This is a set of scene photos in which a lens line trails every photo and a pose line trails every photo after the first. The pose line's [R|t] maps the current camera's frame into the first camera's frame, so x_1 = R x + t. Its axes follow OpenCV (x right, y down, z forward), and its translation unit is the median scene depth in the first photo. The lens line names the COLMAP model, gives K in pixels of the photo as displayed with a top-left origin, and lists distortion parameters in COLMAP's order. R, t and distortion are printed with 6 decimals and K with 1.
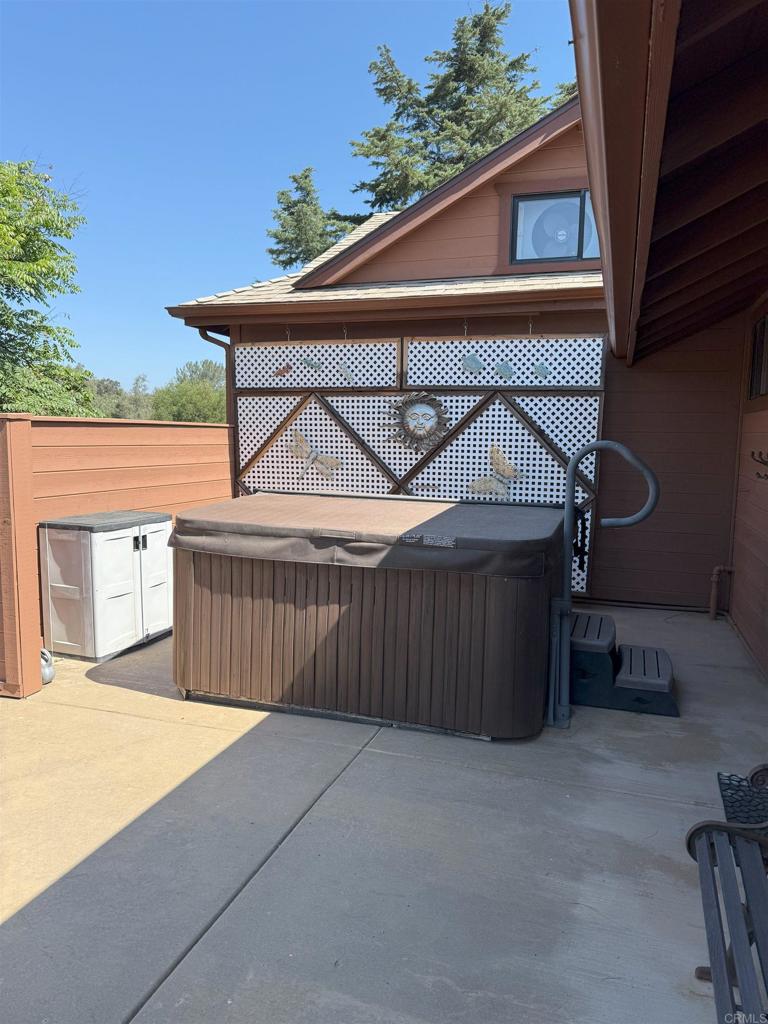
lens RADIAL K [[725.4, 0, 384.0], [0, 725.4, 512.0], [0, 0, 1]] dist [0.137541, -0.221370]
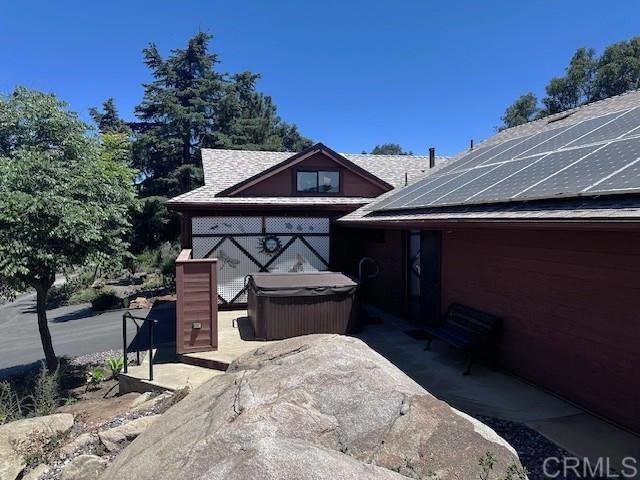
lens RADIAL K [[453.4, 0, 320.0], [0, 453.4, 240.0], [0, 0, 1]] dist [0.137541, -0.221370]
pose [[0.842613, -0.044325, 0.536692, -0.724115], [0.072945, 0.996816, -0.032198, -0.074812], [-0.533556, 0.066280, 0.843164, -0.572808]]
